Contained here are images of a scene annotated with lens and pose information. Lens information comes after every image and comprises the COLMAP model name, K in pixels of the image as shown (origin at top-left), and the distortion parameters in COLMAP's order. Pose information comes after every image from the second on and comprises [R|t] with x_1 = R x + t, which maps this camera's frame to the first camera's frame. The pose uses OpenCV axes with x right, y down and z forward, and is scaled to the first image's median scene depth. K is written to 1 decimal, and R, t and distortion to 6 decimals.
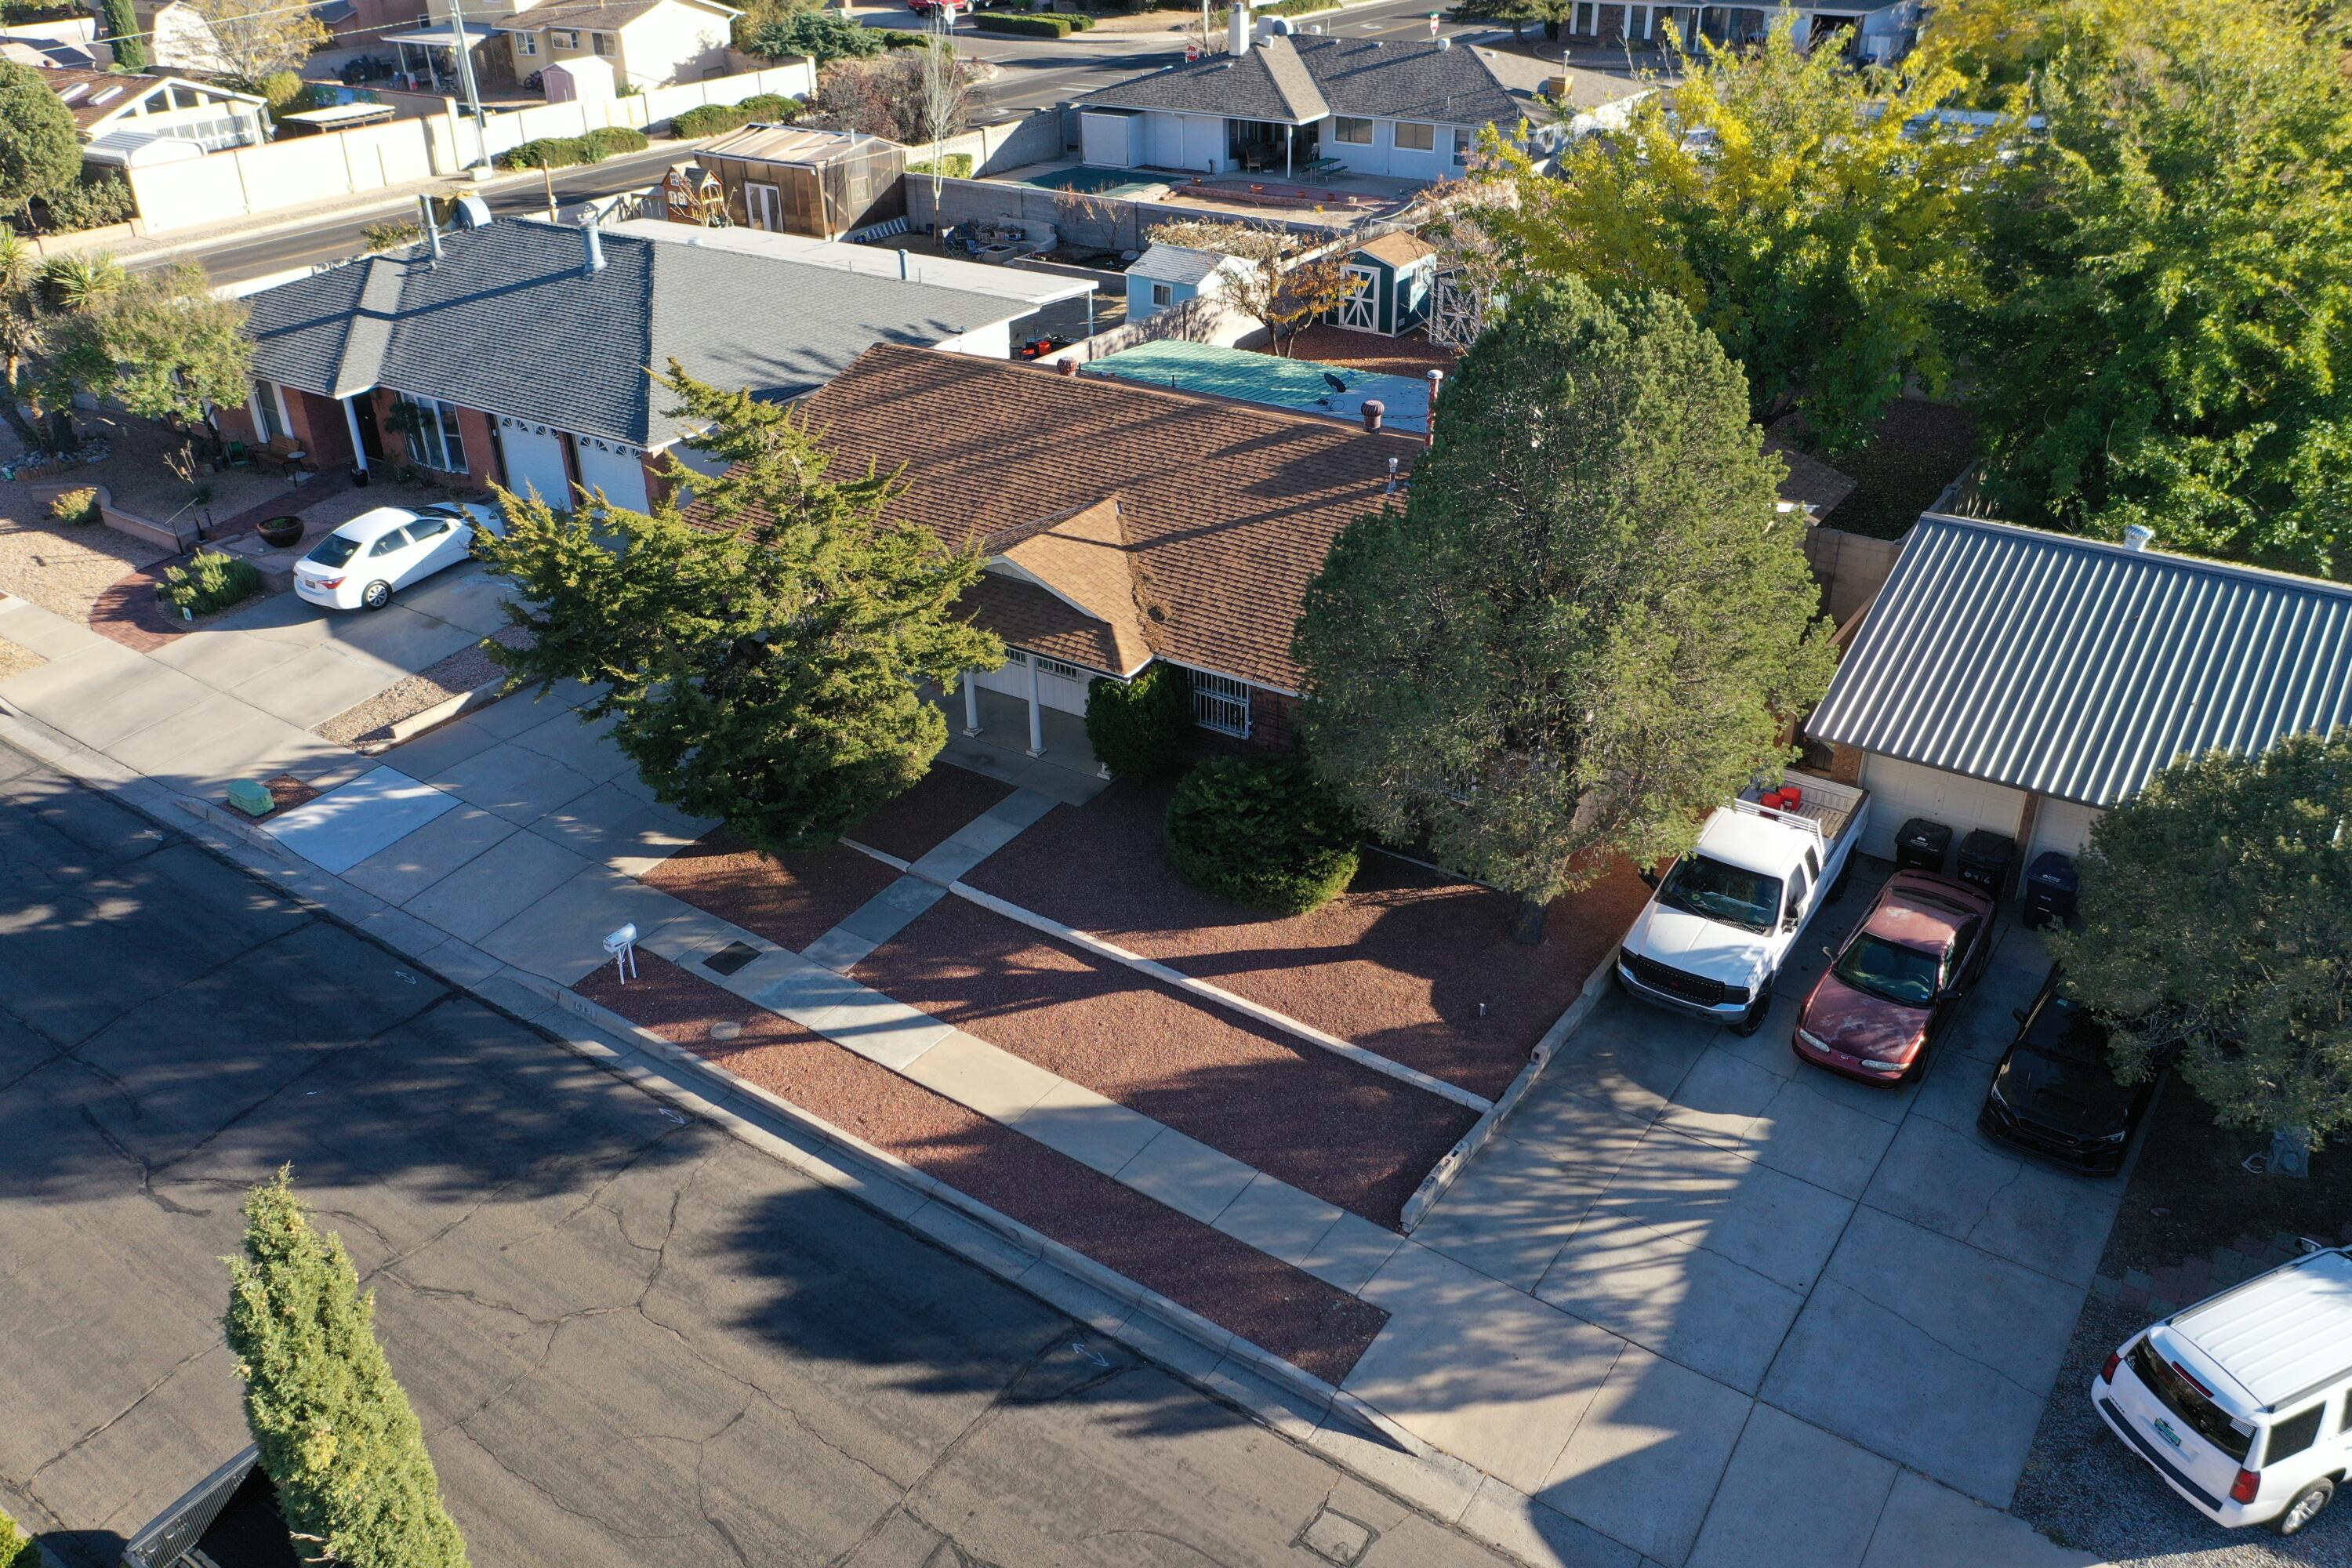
lens RADIAL K [[1841.5, 0, 1166.9], [0, 1841.5, 785.7], [0, 0, 1]] dist [0.008007, -0.034144]
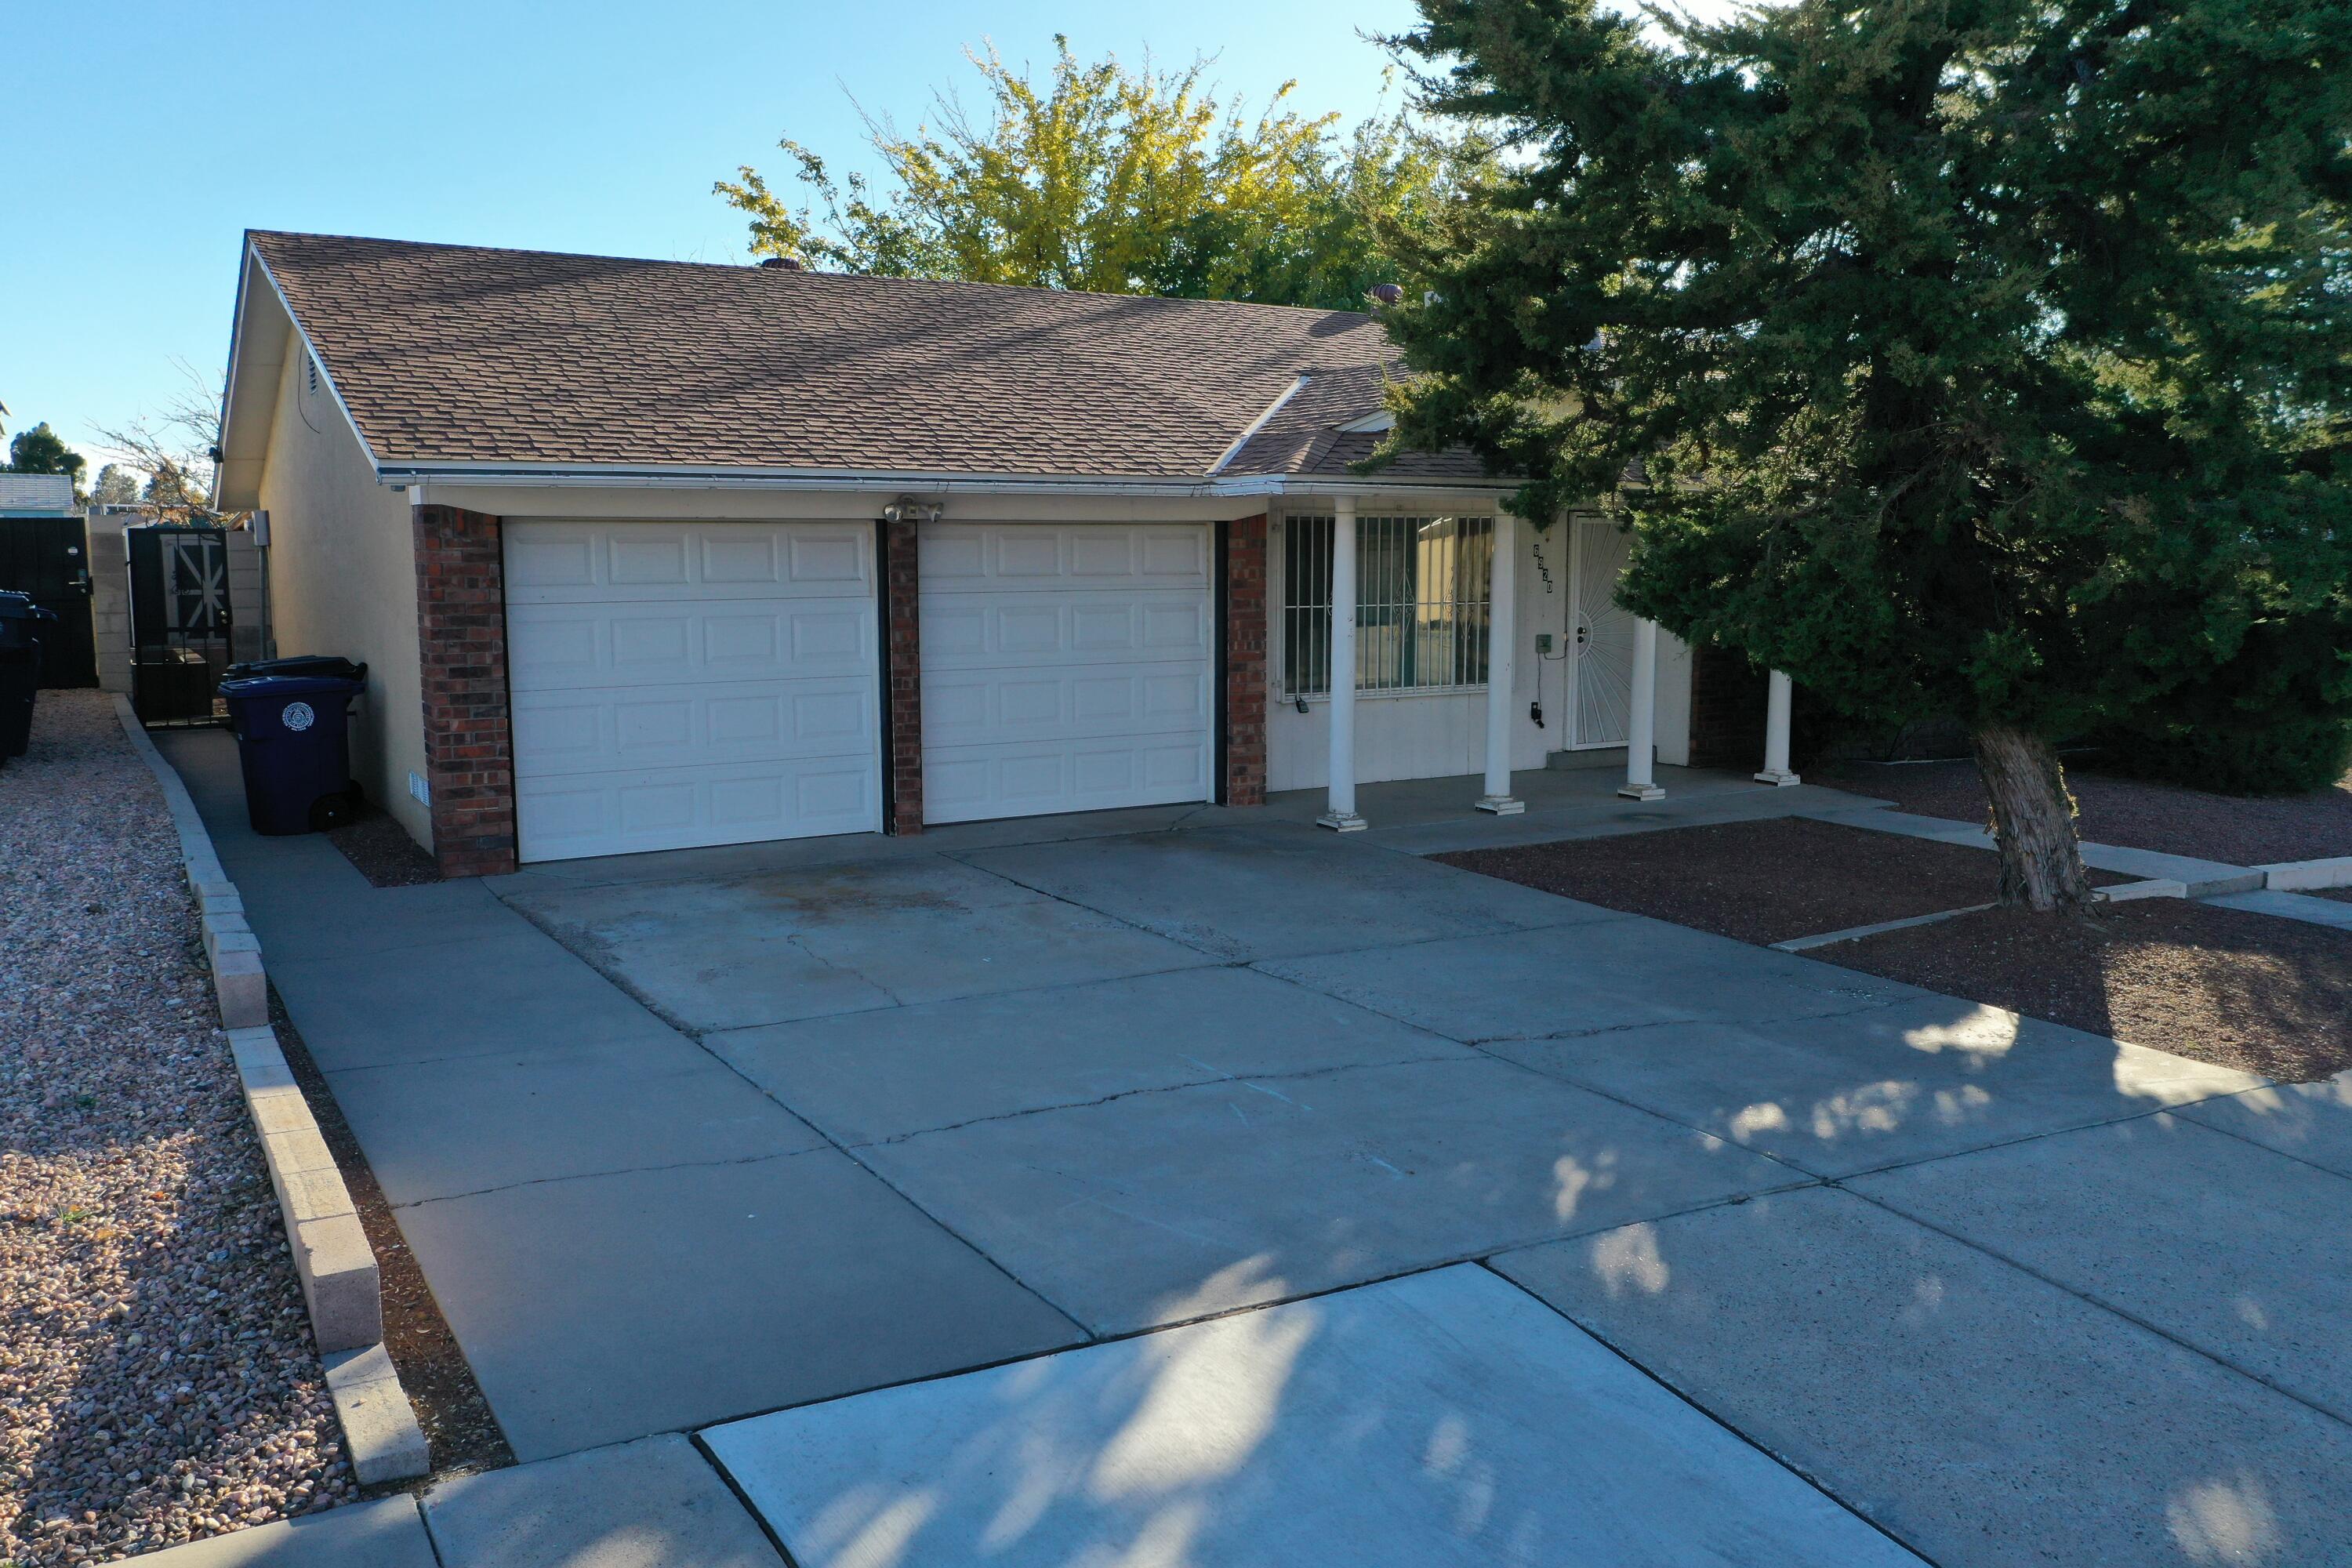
lens RADIAL K [[1841.5, 0, 1166.9], [0, 1841.5, 785.7], [0, 0, 1]] dist [0.008007, -0.034144]
pose [[0.423477, -0.102923, 0.900041, -0.626771], [0.434029, 0.895122, -0.101854, -0.028583], [-0.795164, 0.433777, 0.423735, 1.085965]]
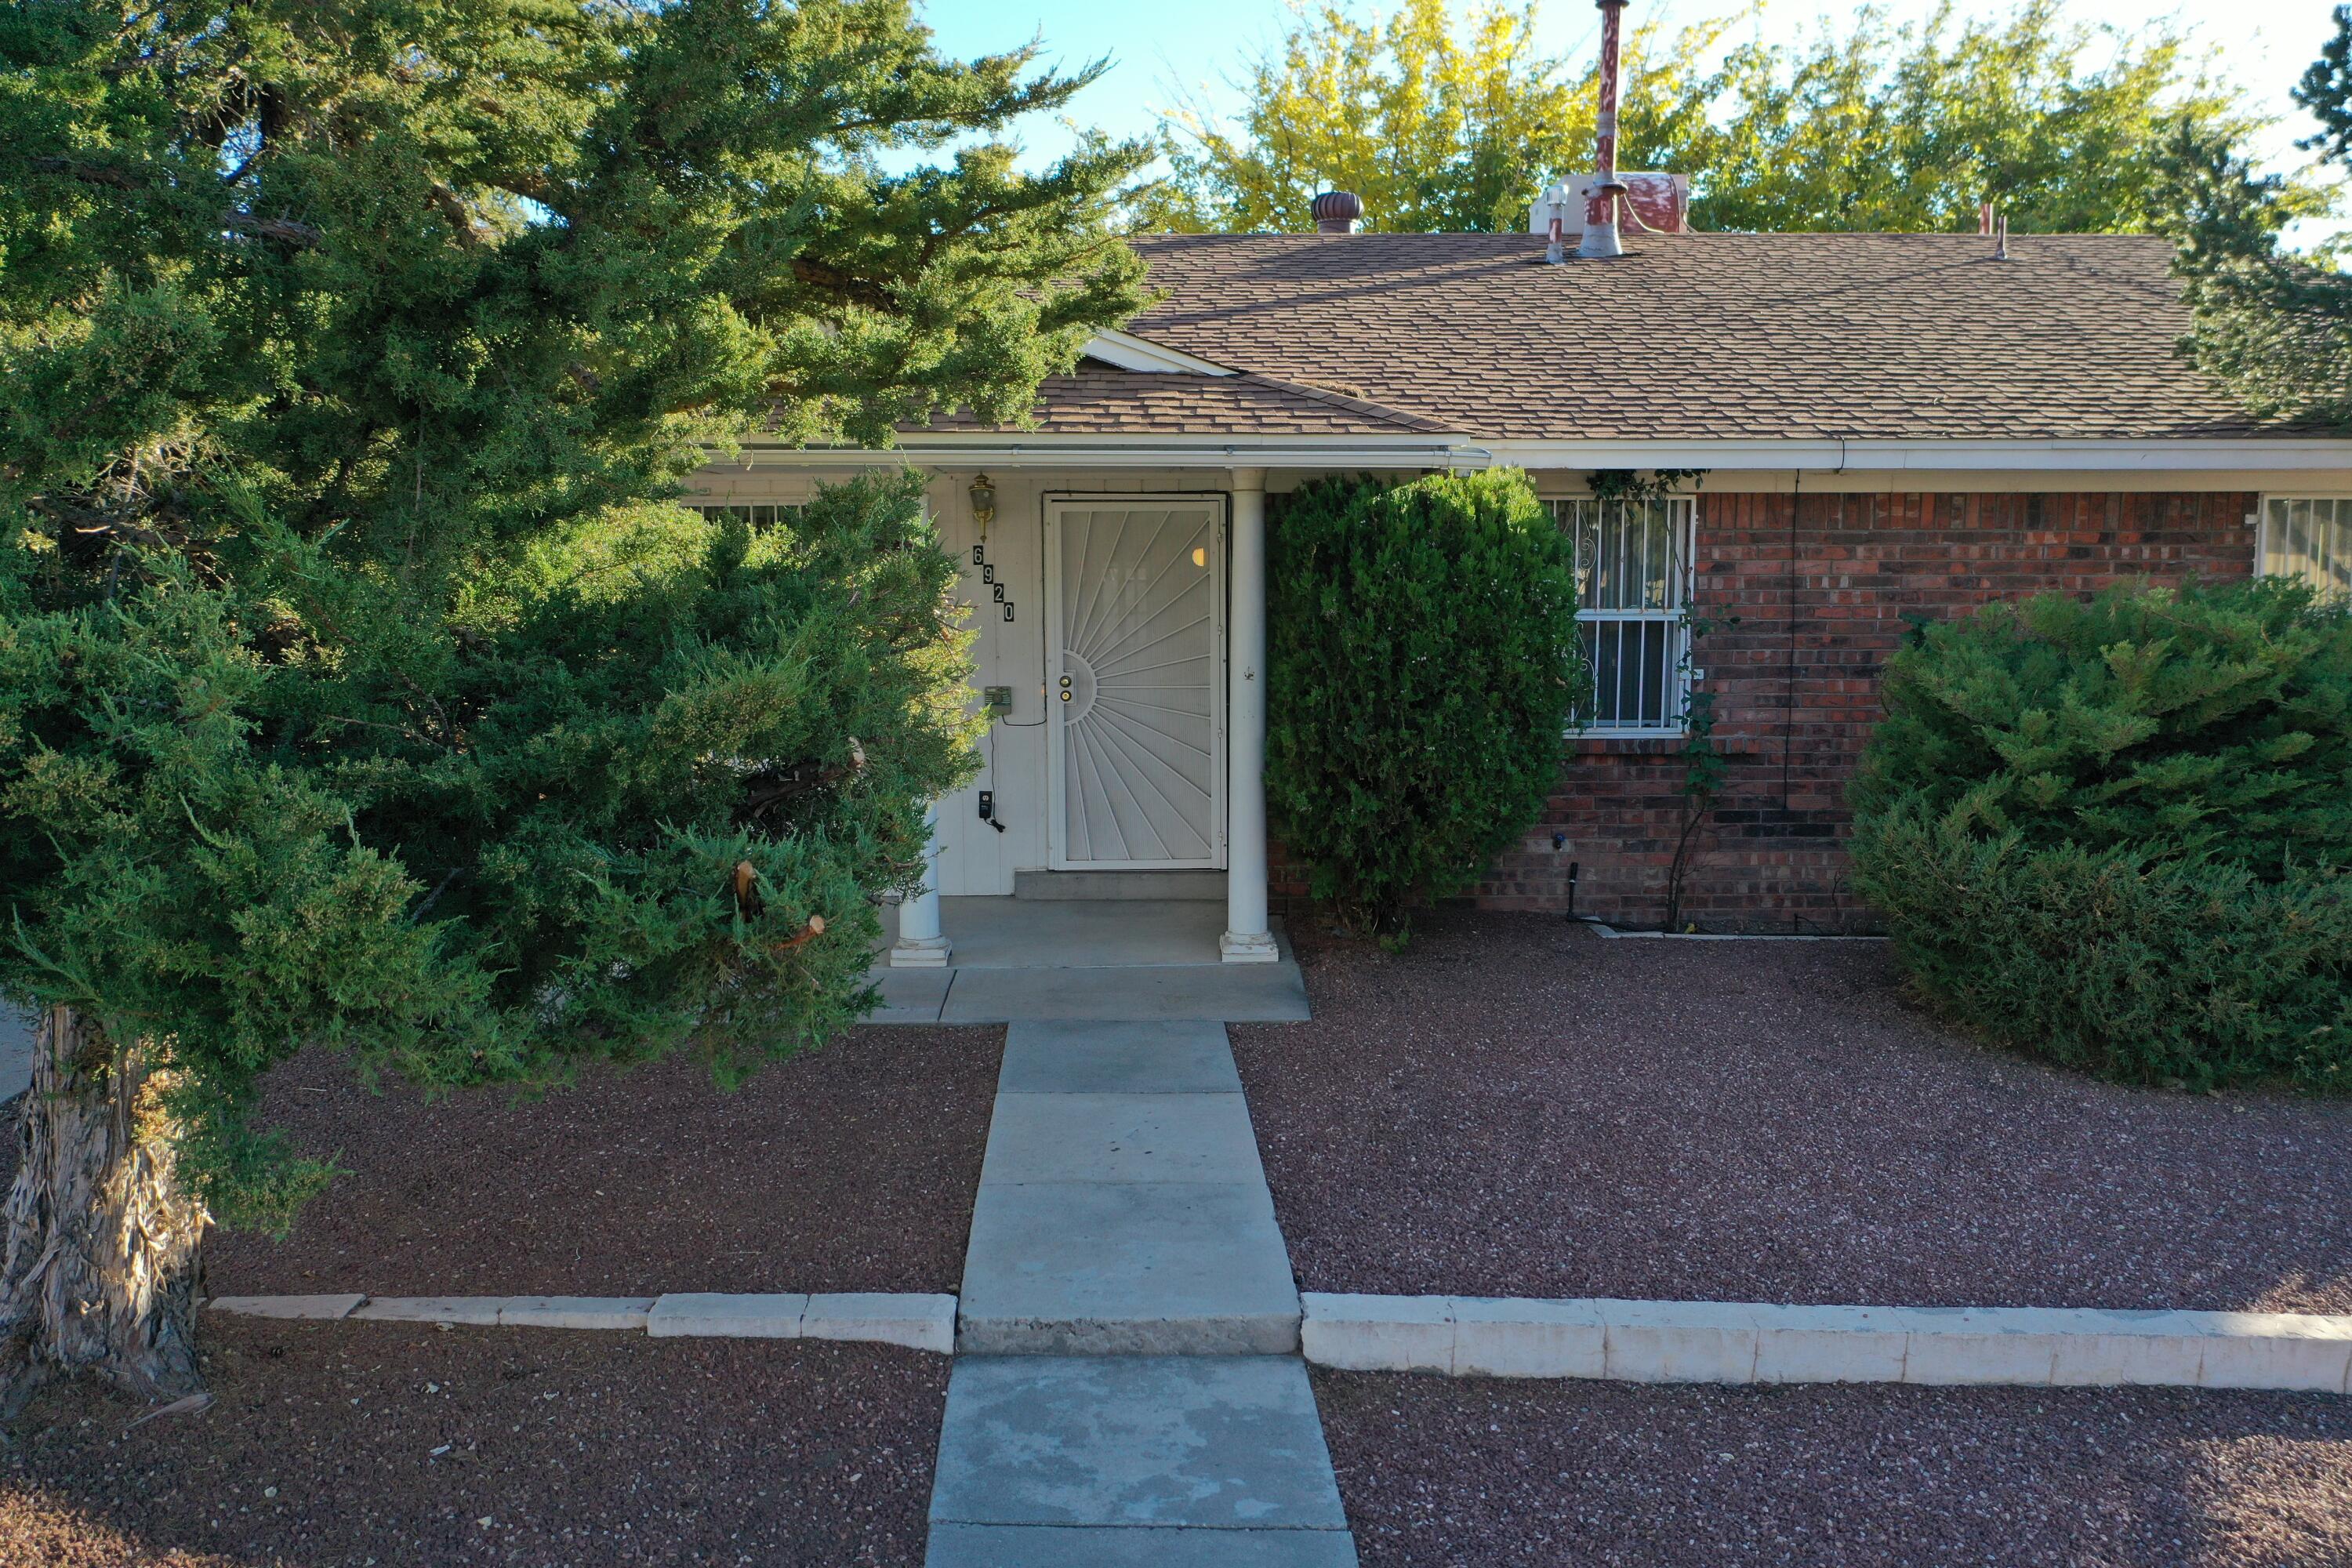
lens RADIAL K [[1841.5, 0, 1166.9], [0, 1841.5, 785.7], [0, 0, 1]] dist [0.008007, -0.034144]
pose [[0.814194, -0.049887, 0.578446, -0.238901], [0.271238, 0.913578, -0.302993, 0.060071], [-0.513340, 0.403592, 0.757361, 0.928075]]
